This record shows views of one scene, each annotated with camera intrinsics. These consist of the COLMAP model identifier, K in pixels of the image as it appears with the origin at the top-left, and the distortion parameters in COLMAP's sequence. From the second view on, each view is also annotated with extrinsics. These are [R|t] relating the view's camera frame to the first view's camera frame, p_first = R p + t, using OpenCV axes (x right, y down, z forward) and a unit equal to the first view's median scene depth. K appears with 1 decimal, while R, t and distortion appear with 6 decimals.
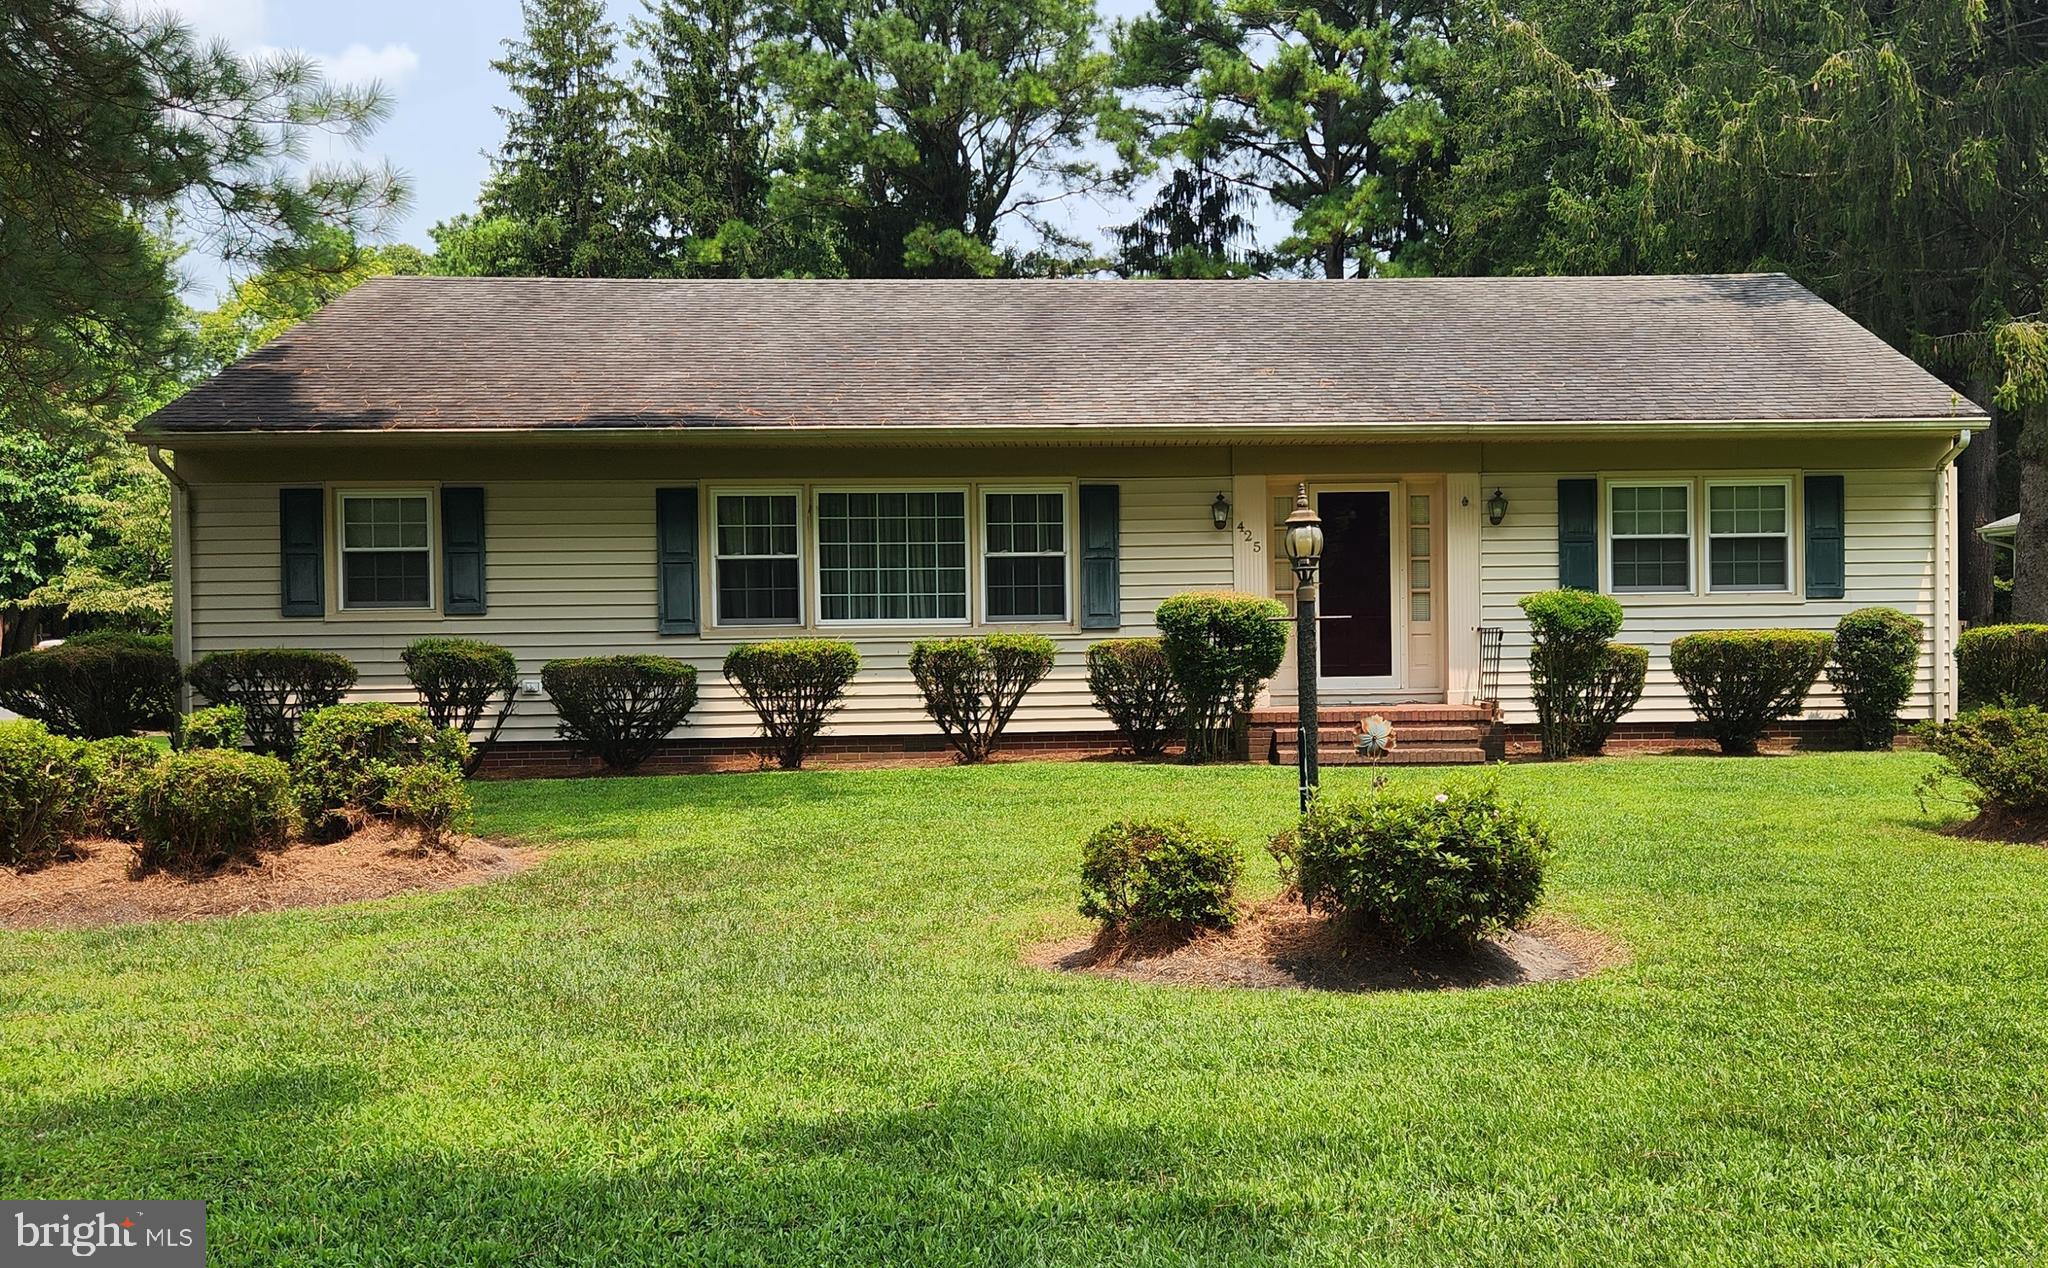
lens RADIAL K [[1382.4, 0, 1027.0], [0, 1382.4, 647.3], [0, 0, 1]] dist [0.023635, -0.001837]
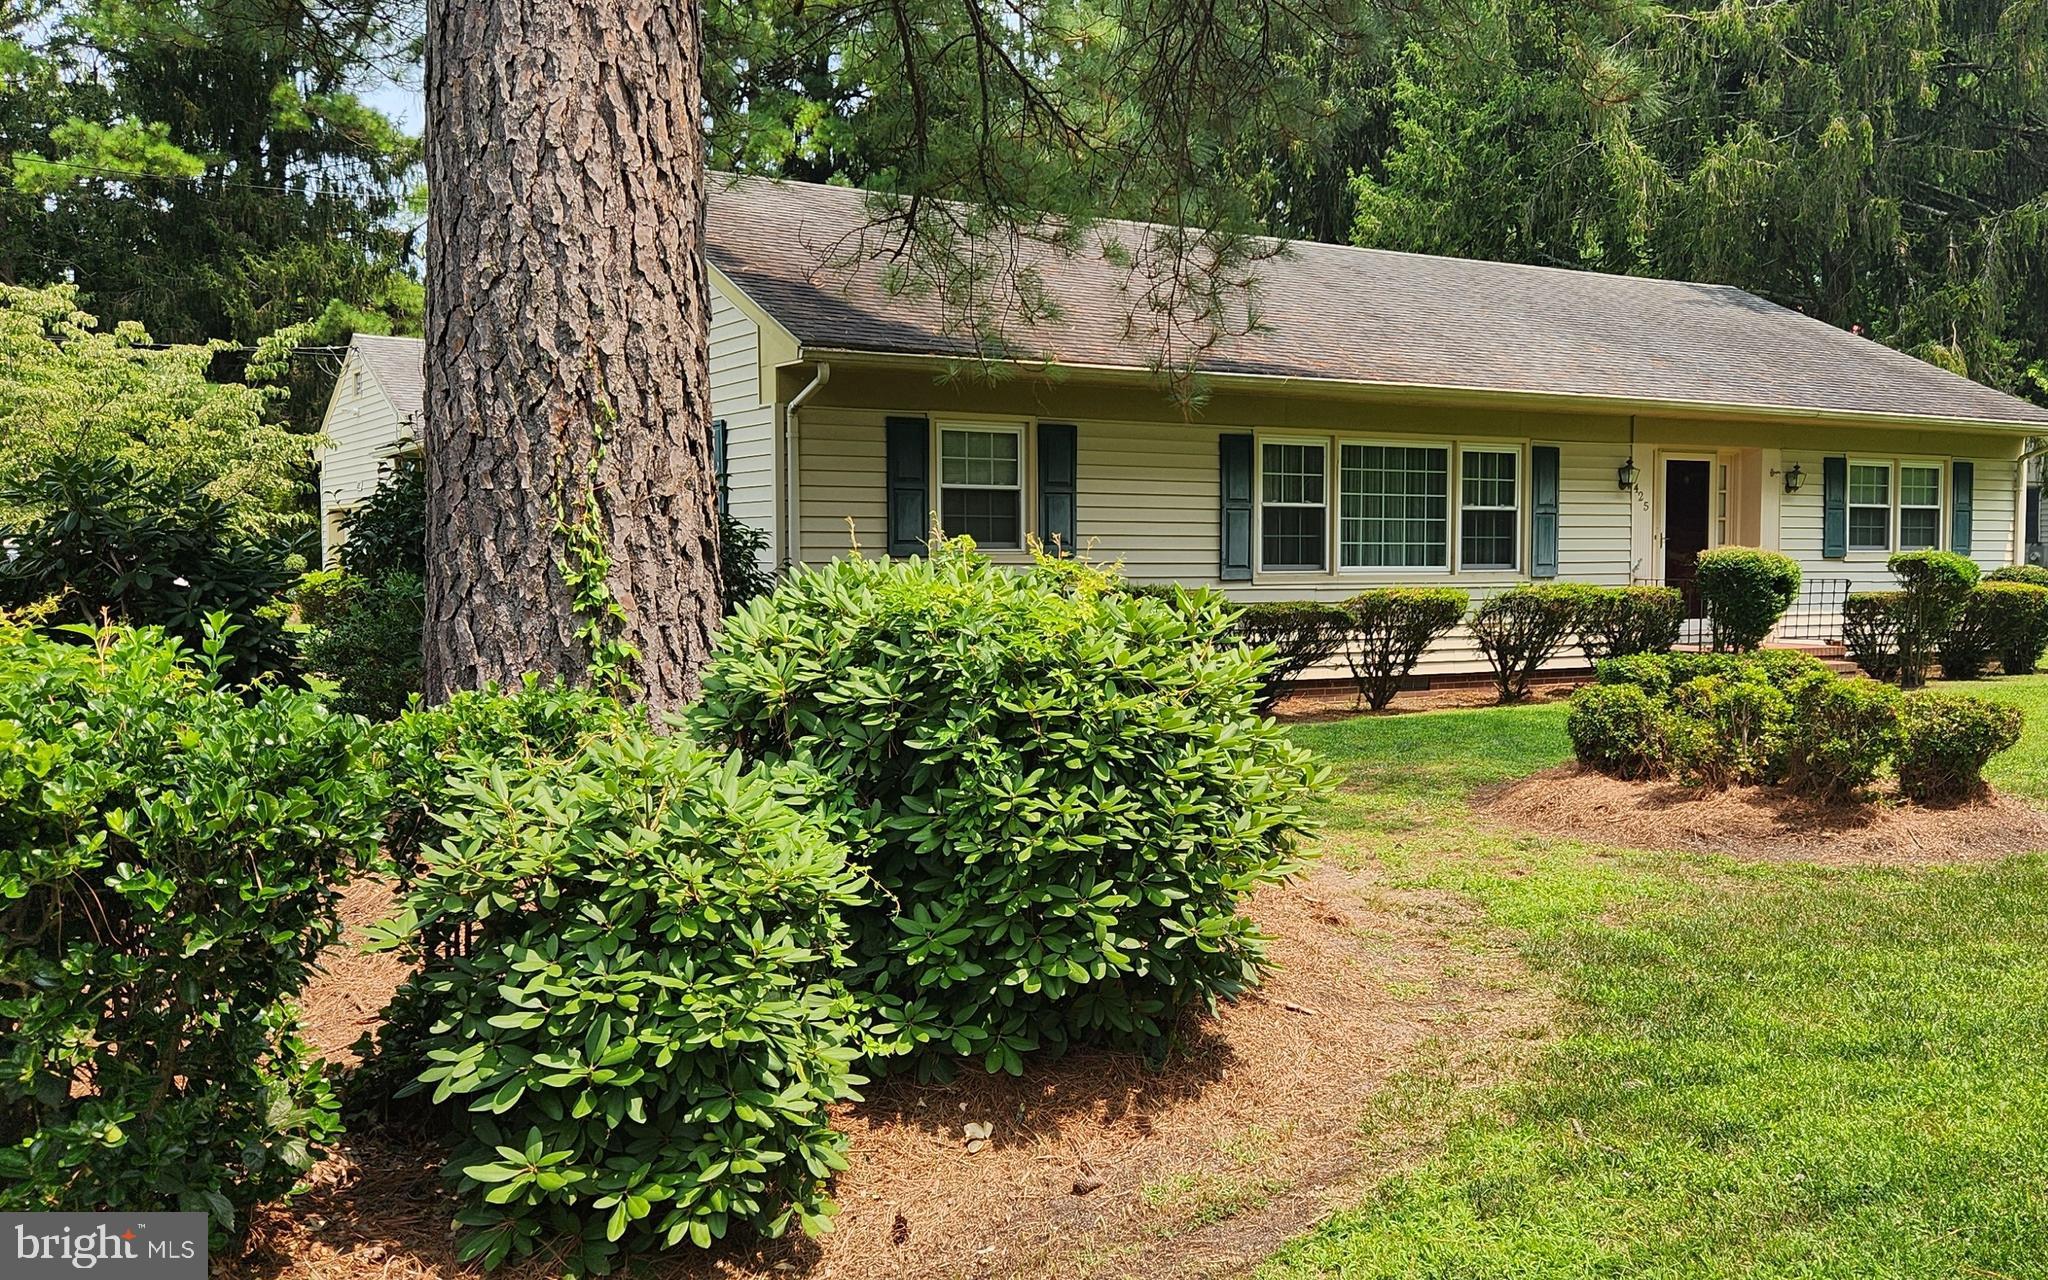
lens RADIAL K [[1686.7, 0, 1021.3], [0, 1686.7, 638.9], [0, 0, 1]] dist [0.025043, -0.003028]
pose [[0.903582, -0.008415, 0.428333, -0.905103], [0.000973, 0.999845, 0.017591, 0.012052], [-0.428415, -0.015478, 0.903450, -0.044820]]
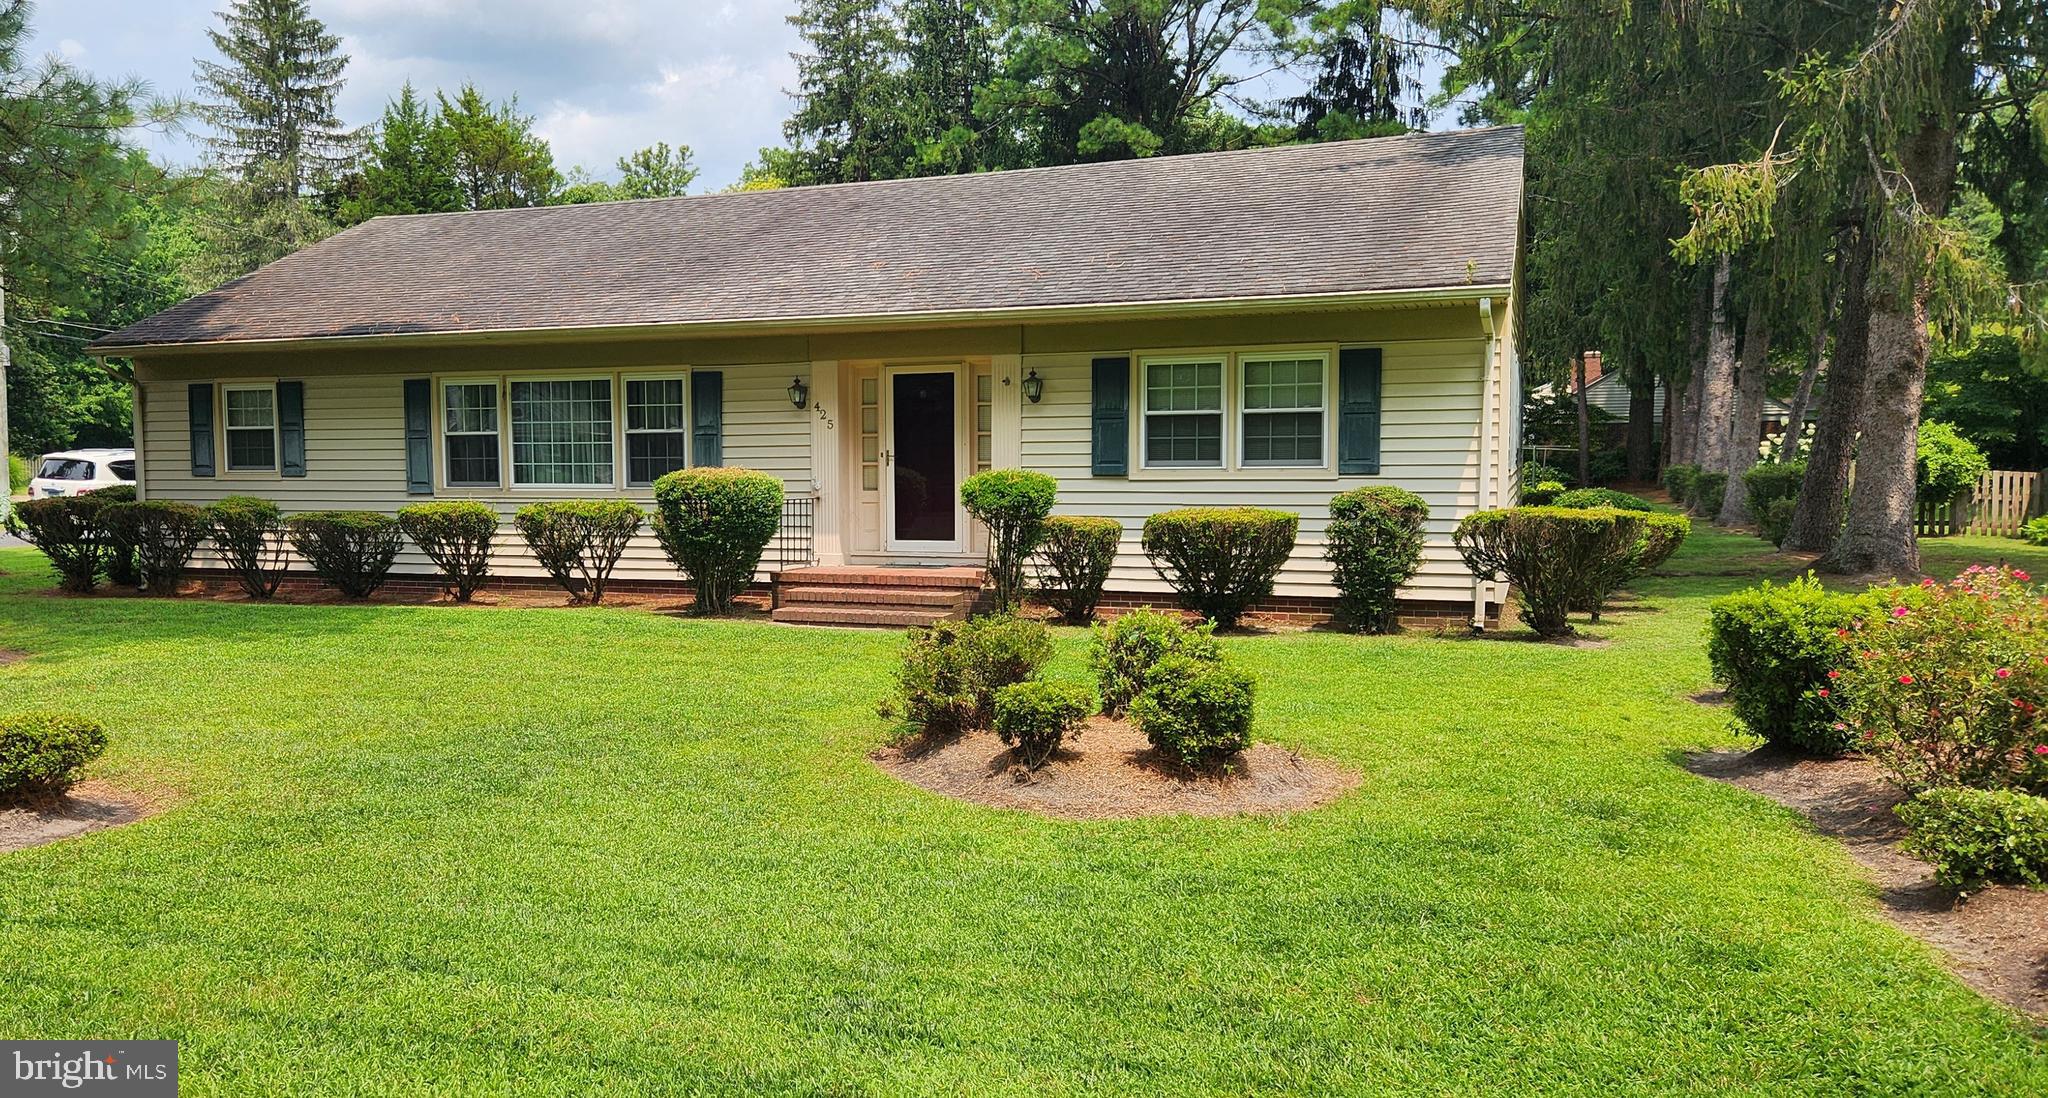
lens RADIAL K [[1317.9, 0, 1015.9], [0, 1317.9, 533.1], [0, 0, 1]] dist [0.024887, 0.000815]
pose [[0.933322, 0.025676, -0.358120, 0.700484], [-0.018635, 0.999559, 0.023101, -0.011022], [0.358555, -0.014887, 0.933390, 0.046136]]
